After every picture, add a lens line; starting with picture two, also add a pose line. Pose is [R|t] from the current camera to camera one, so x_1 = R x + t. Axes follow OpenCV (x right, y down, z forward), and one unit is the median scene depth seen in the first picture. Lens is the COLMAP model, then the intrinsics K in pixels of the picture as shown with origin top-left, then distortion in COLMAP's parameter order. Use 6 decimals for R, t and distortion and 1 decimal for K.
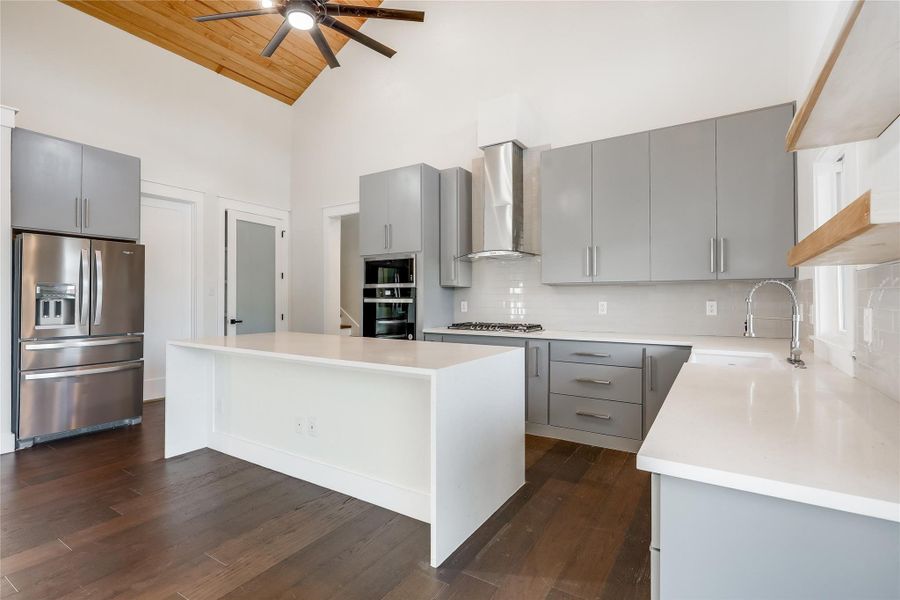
lens RADIAL K [[425.6, 0, 450.8], [0, 425.6, 302.9], [0, 0, 1]] dist [0.004797, 0.000120]
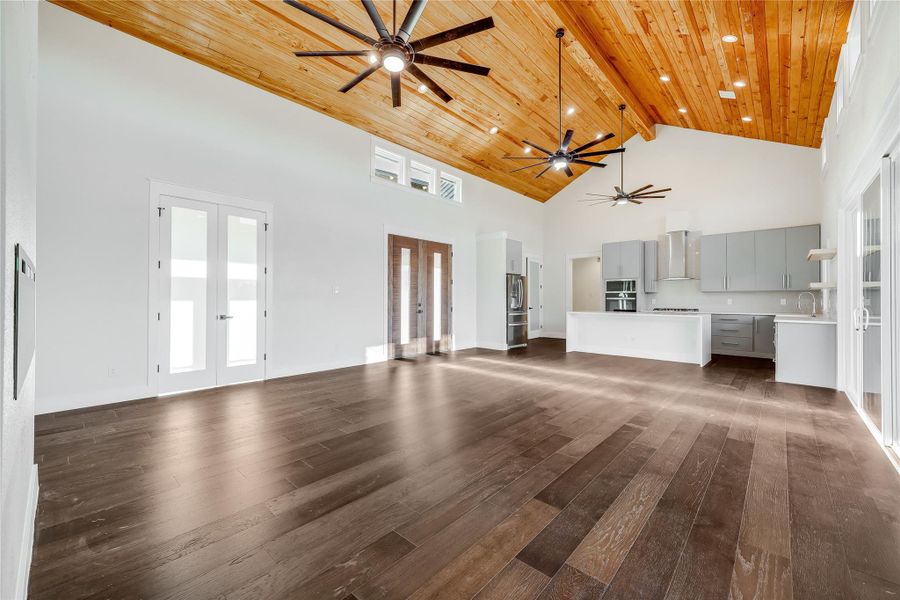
lens RADIAL K [[363.8, 0, 452.3], [0, 363.8, 296.7], [0, 0, 1]] dist [0.003228, -0.000059]
pose [[0.986188, 0.001134, -0.165627, -0.733741], [-0.003402, 0.999904, -0.013407, 0.014447], [0.165596, 0.013785, 0.986097, -1.112102]]
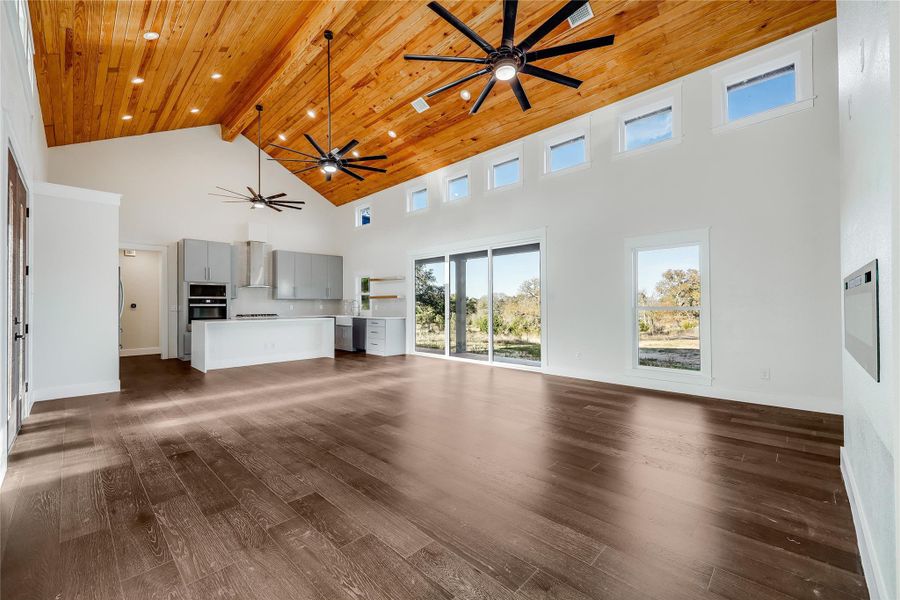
lens RADIAL K [[363.8, 0, 446.8], [0, 363.8, 302.5], [0, 0, 1]] dist [0.003228, -0.000059]
pose [[0.200618, 0.004723, 0.979658, -1.661153], [0.011037, 0.999914, -0.007081, 0.007662], [-0.979607, 0.012233, 0.200549, -0.481456]]
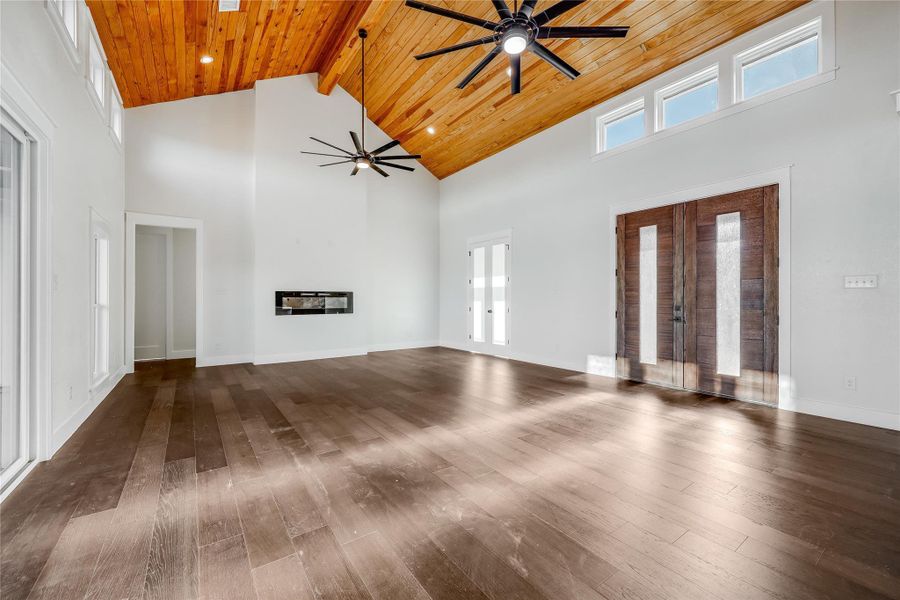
lens RADIAL K [[364.8, 0, 438.2], [0, 364.8, 299.3], [0, 0, 1]] dist [0.014349, -0.000034]
pose [[-0.397765, -0.000460, -0.917487, 1.843363], [-0.004603, 0.999988, 0.001494, -0.017042], [0.917476, 0.004818, -0.397762, 3.346539]]
